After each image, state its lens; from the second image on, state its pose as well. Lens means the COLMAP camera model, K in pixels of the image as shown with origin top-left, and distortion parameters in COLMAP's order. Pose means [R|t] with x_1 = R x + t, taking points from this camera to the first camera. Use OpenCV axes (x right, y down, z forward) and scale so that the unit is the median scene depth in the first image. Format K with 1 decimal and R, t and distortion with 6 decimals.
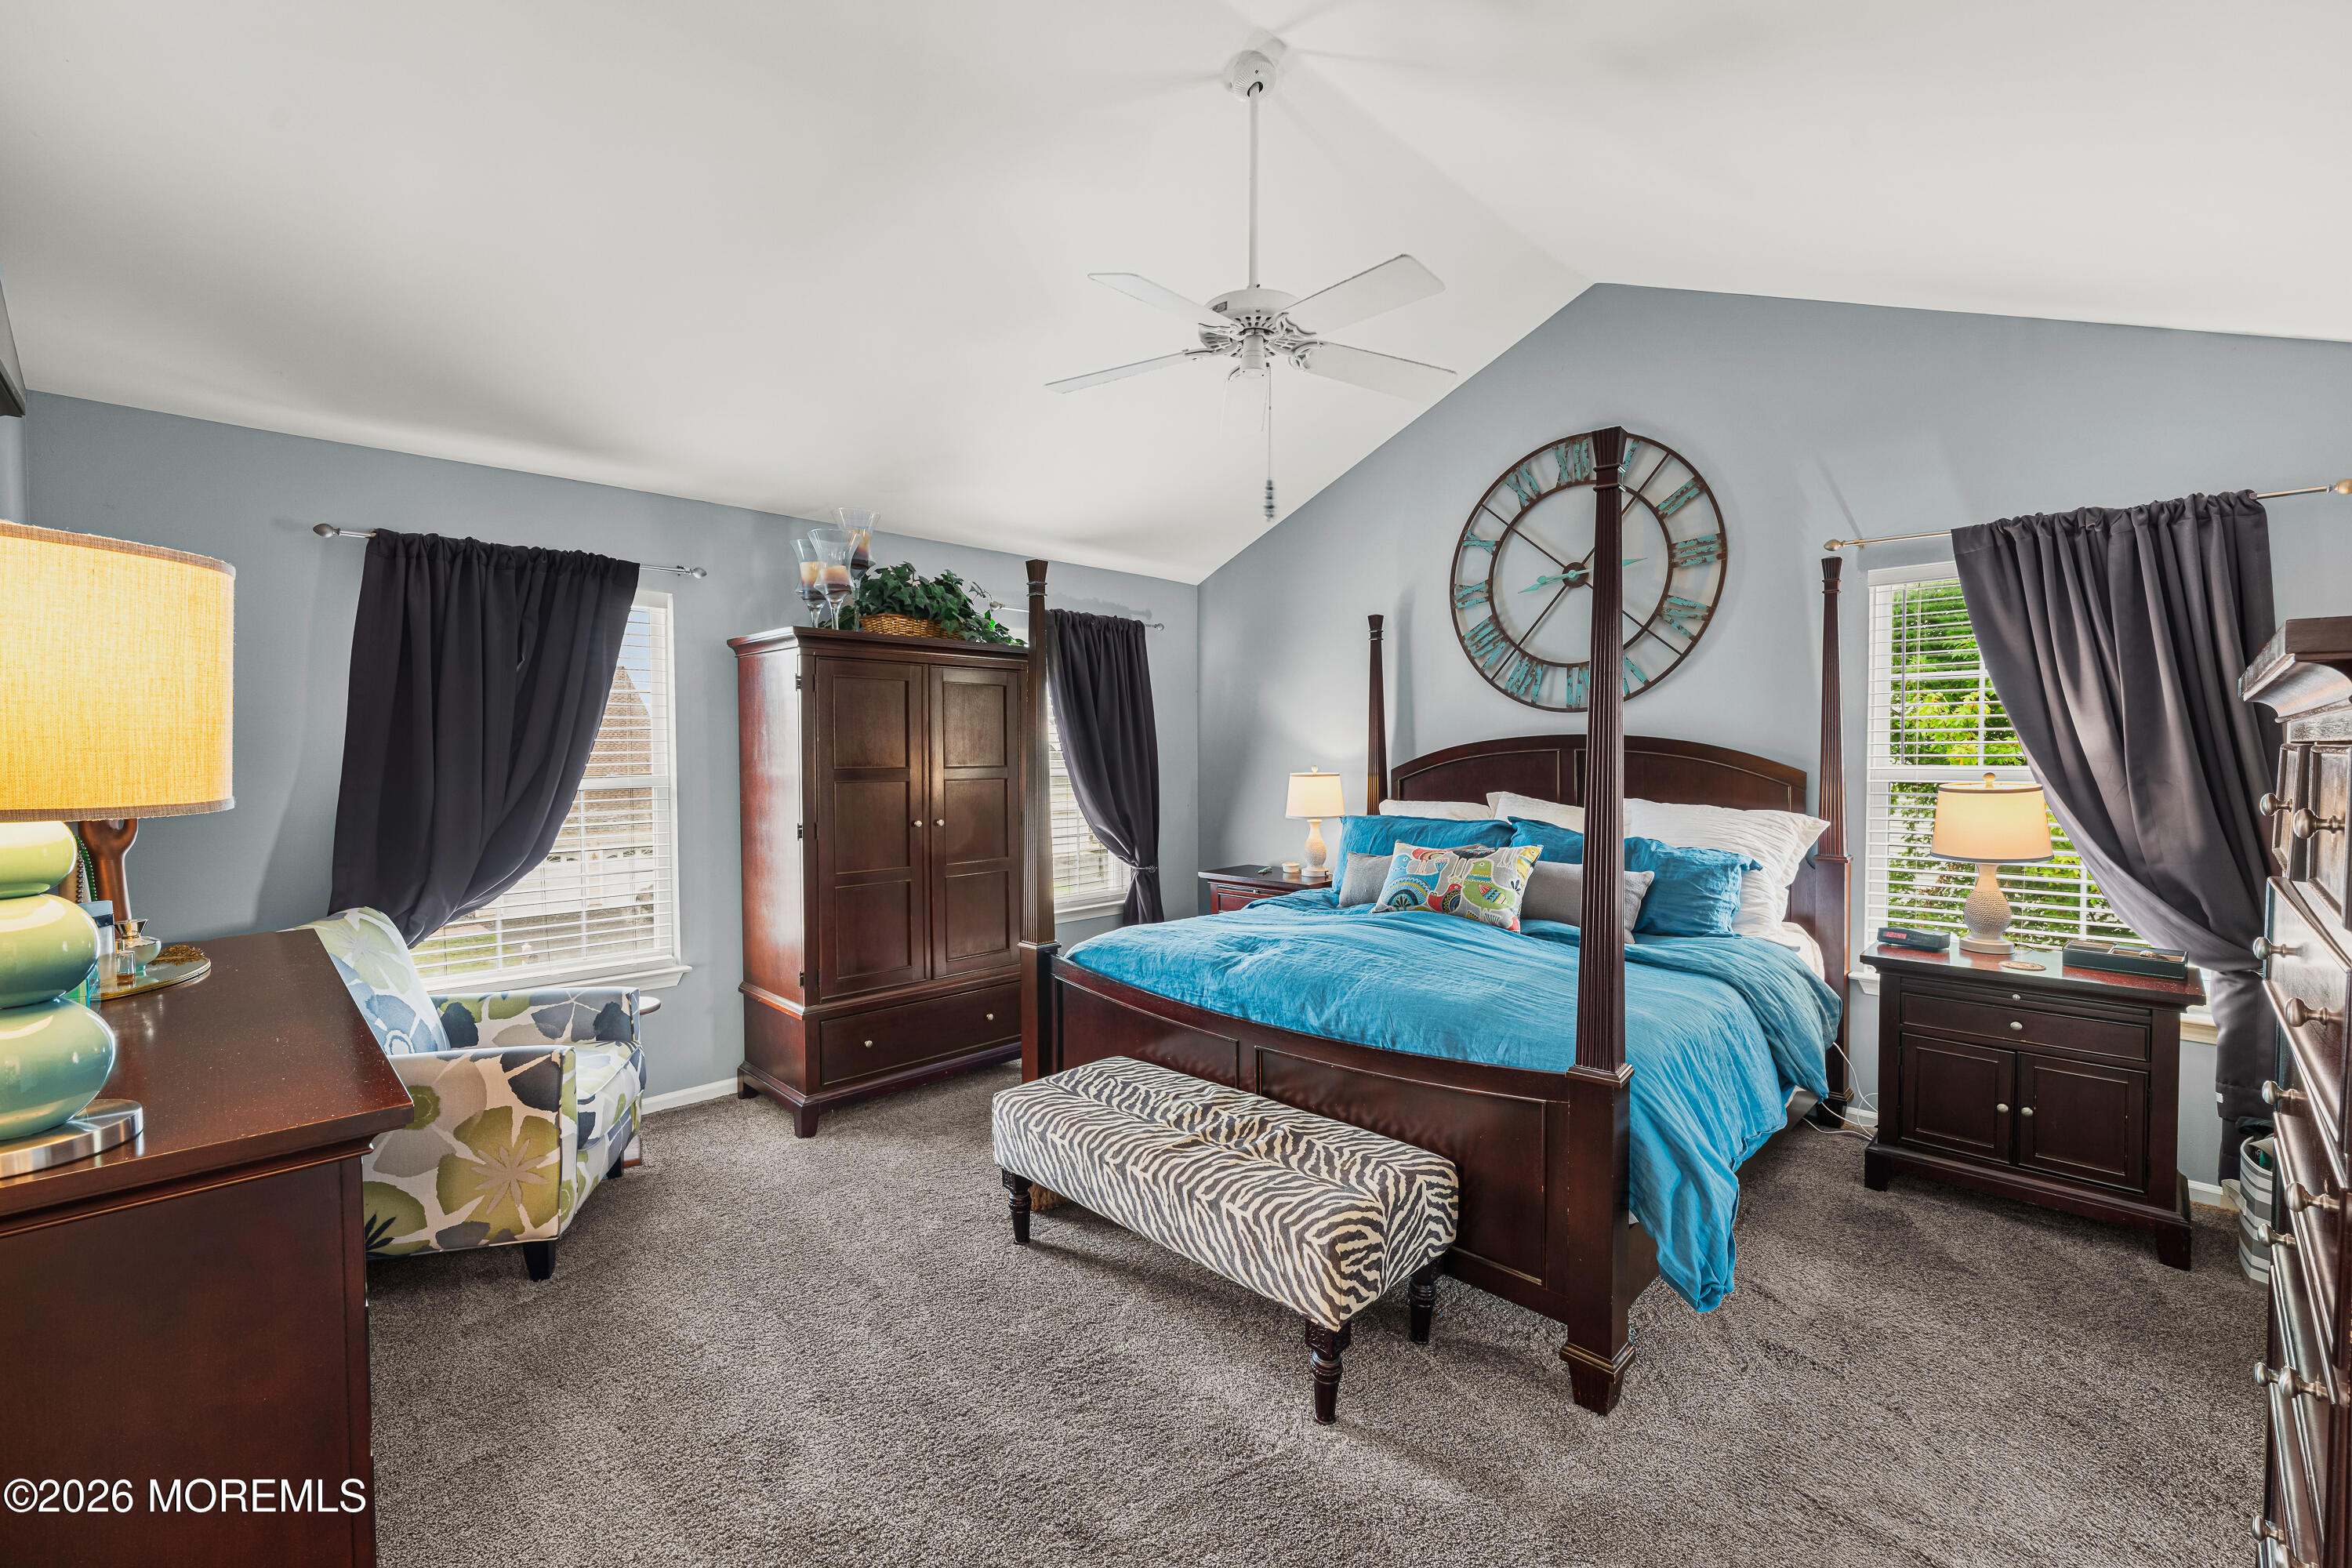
lens RADIAL K [[961.6, 0, 1176.4], [0, 961.6, 775.0], [0, 0, 1]] dist [-0.001112, 0.000098]
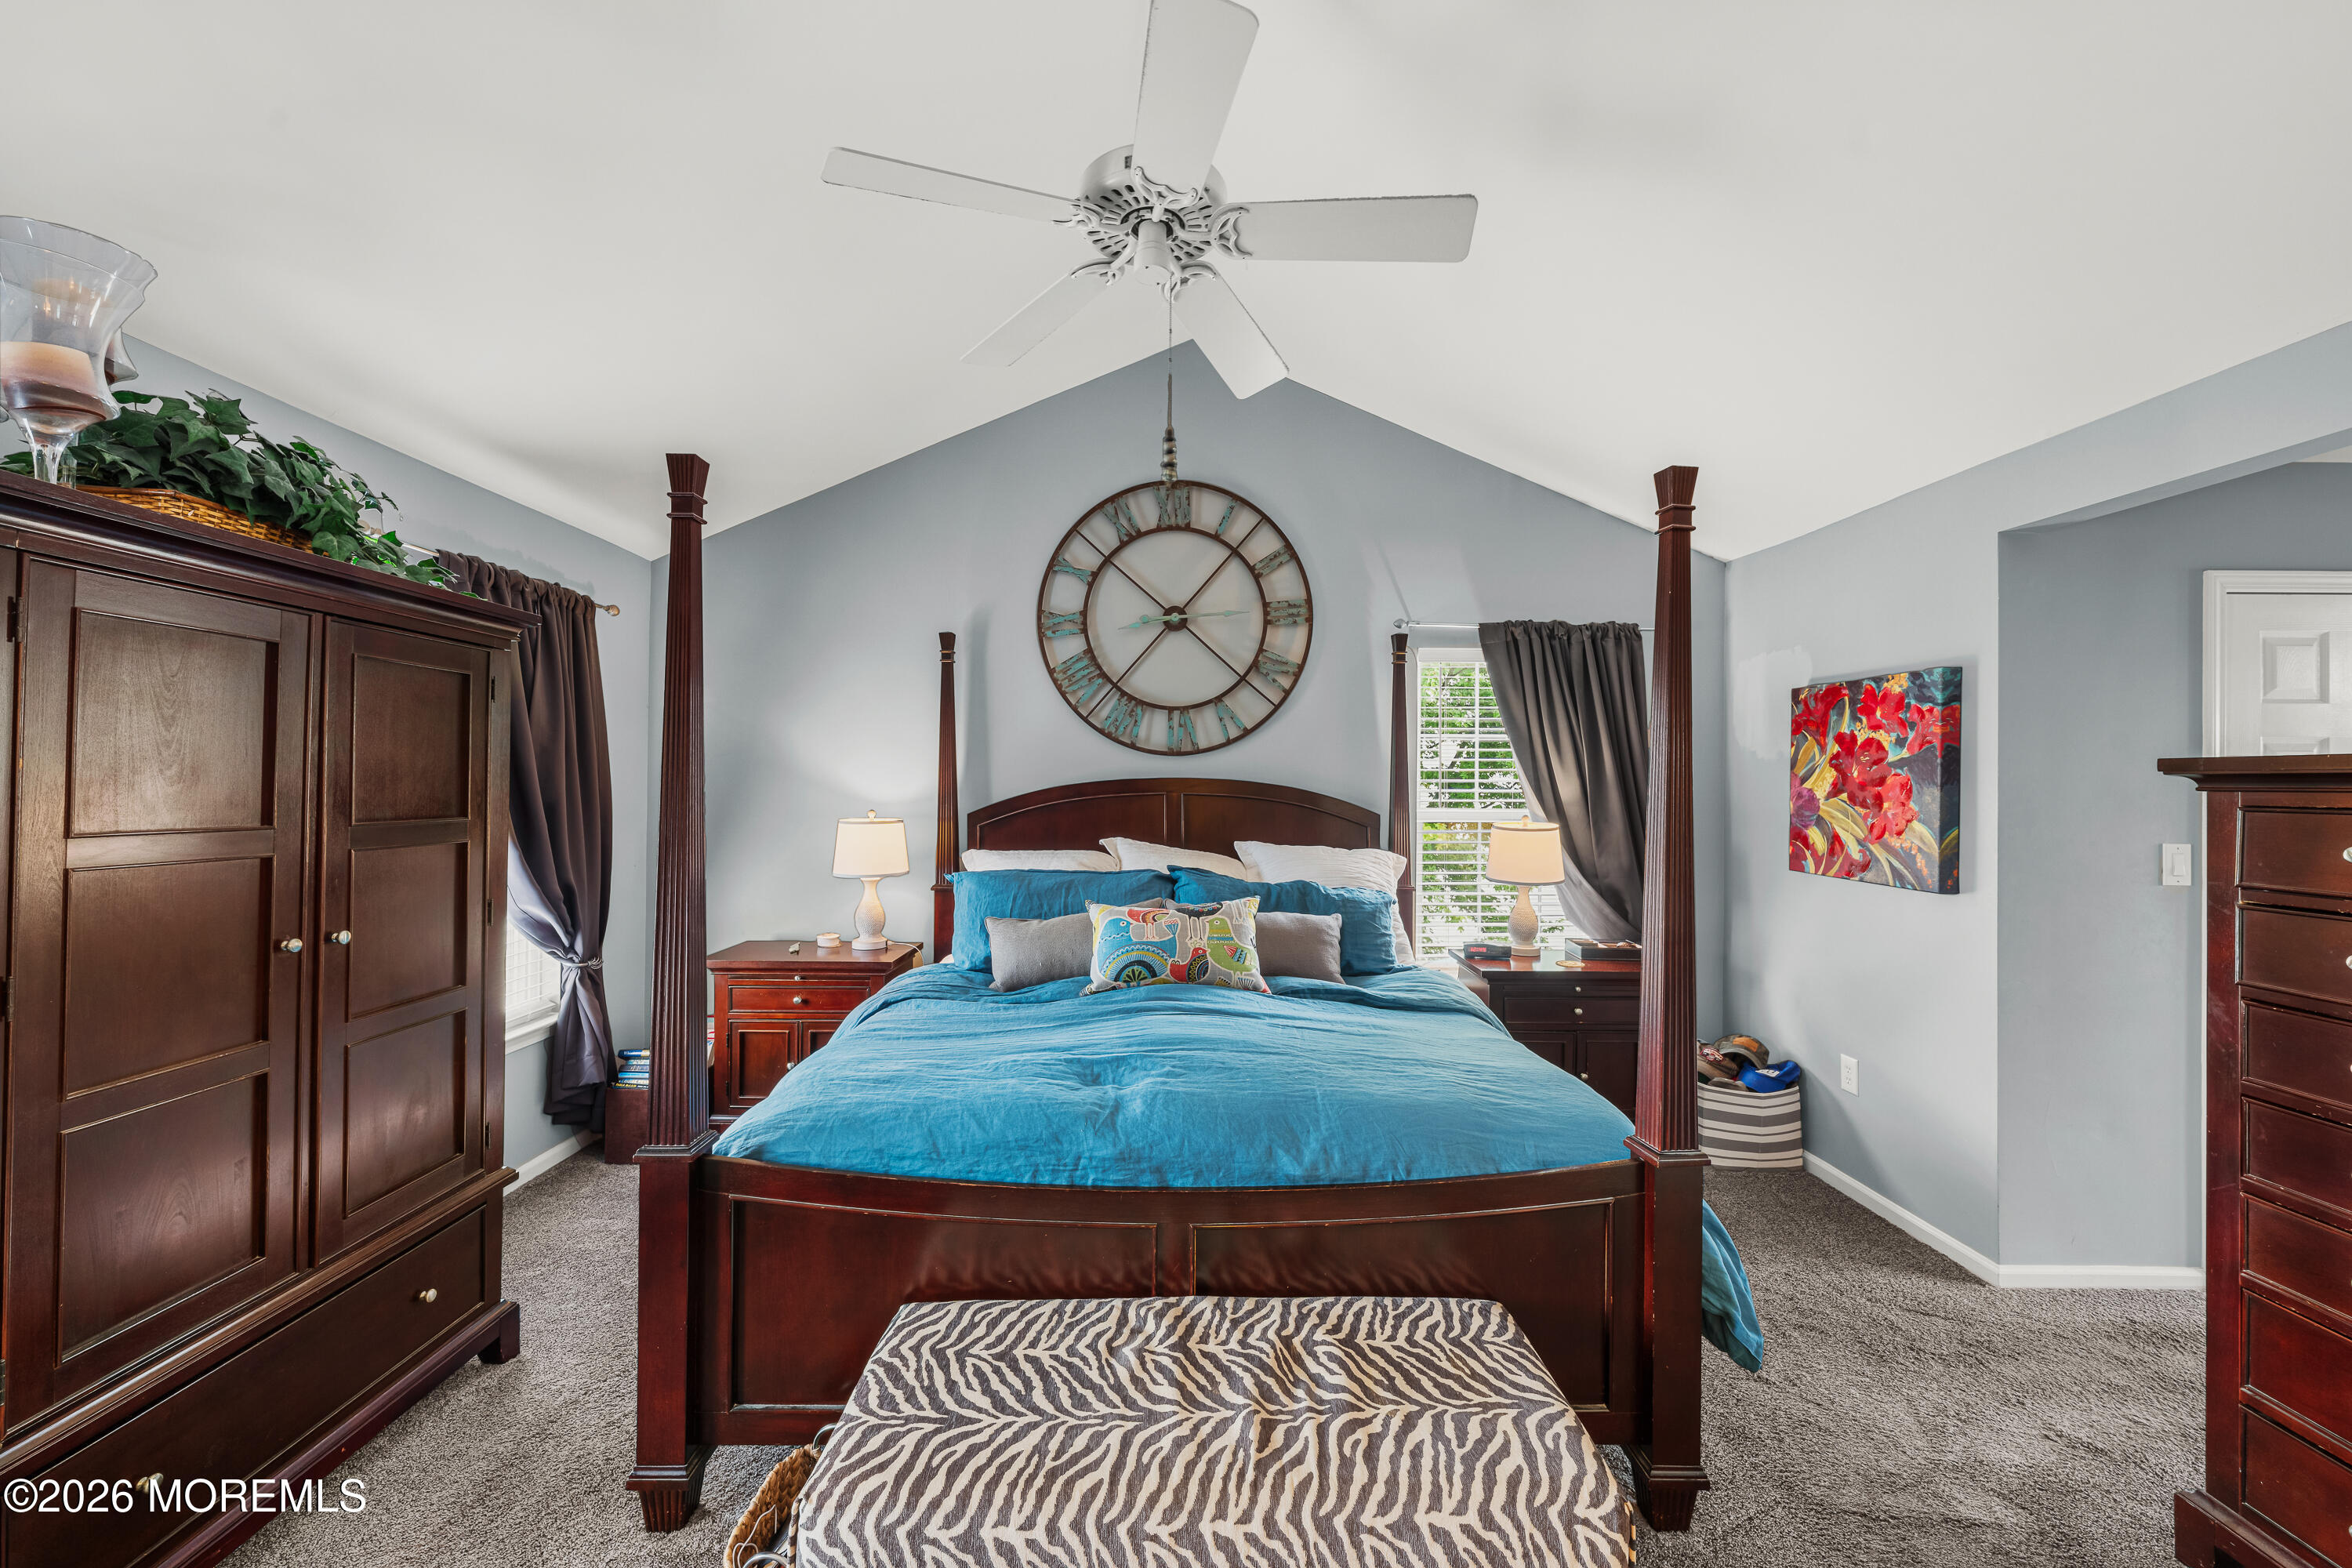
lens RADIAL K [[911.3, 0, 1202.0], [0, 911.3, 776.5], [0, 0, 1]] dist [-0.000784, -0.000278]
pose [[0.709649, 0.017961, 0.704327, -0.273547], [0.007891, 0.999410, -0.033437, -0.014110], [-0.704511, 0.029287, 0.709088, 0.371535]]
